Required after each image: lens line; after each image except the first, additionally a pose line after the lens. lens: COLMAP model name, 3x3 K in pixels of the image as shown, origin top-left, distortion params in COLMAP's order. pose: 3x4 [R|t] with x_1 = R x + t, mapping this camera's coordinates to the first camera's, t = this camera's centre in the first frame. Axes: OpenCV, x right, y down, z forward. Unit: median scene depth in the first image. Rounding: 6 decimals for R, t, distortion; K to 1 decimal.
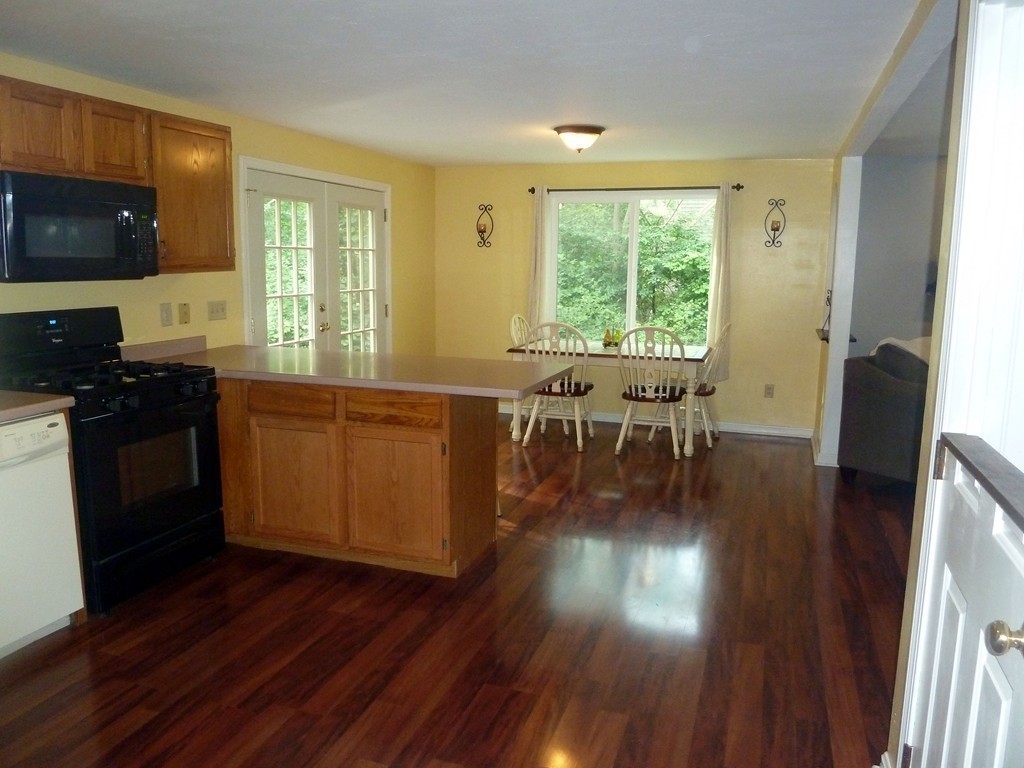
lens RADIAL K [[778.9, 0, 512.0], [0, 778.9, 384.0], [0, 0, 1]] dist [-0.051648, 0.047559]
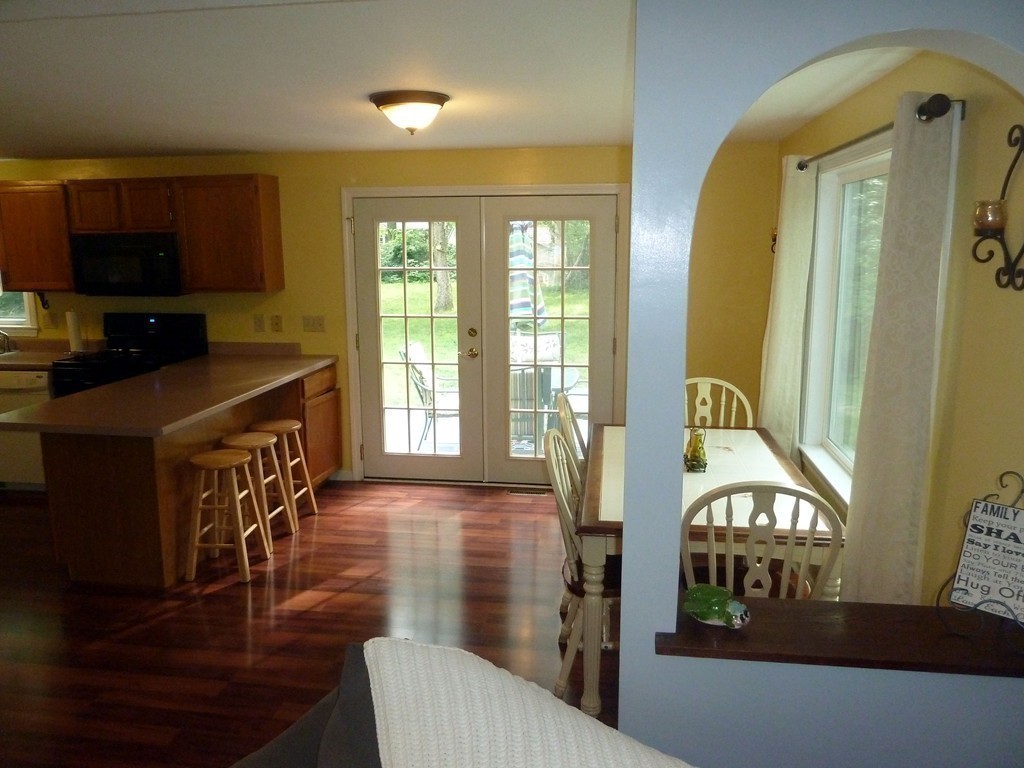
lens RADIAL K [[778.9, 0, 512.0], [0, 778.9, 384.0], [0, 0, 1]] dist [-0.051648, 0.047559]
pose [[0.199875, 0.157653, -0.967055, 1.119149], [-0.148654, 0.980425, 0.129108, -0.268051], [0.968479, 0.117951, 0.219398, 1.378447]]
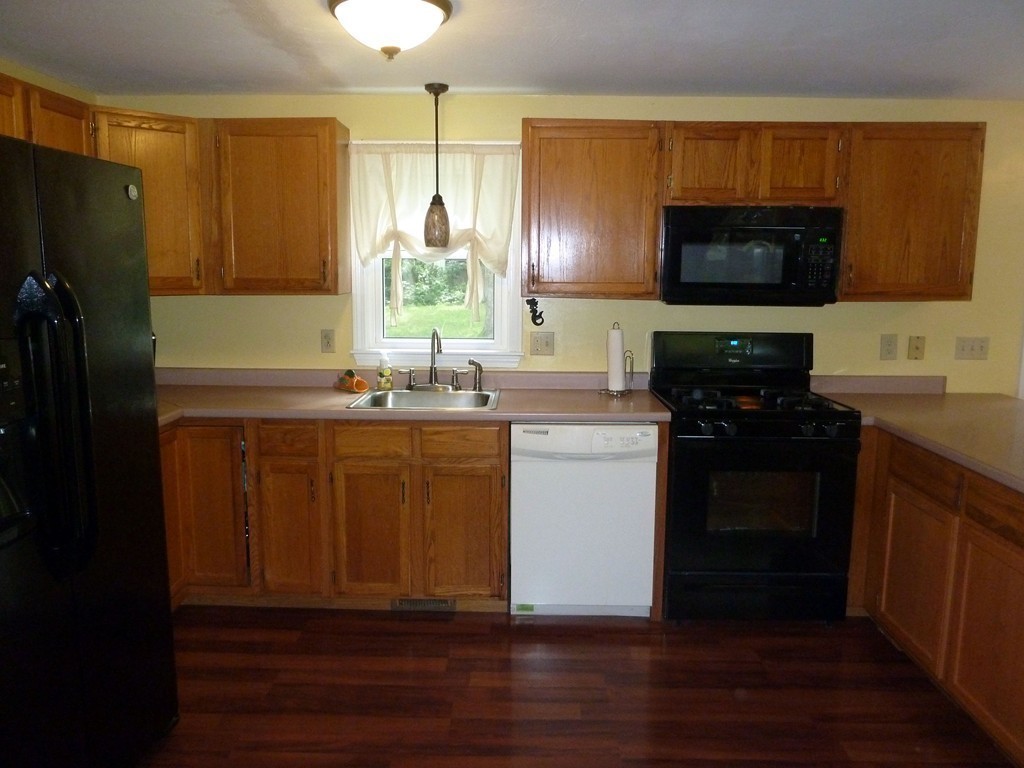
lens RADIAL K [[778.9, 0, 512.0], [0, 778.9, 384.0], [0, 0, 1]] dist [-0.051648, 0.047559]
pose [[0.311530, 0.137343, -0.940258, 0.315323], [-0.156223, 0.983438, 0.091890, -0.074264], [0.937306, 0.118264, 0.327827, 0.368505]]
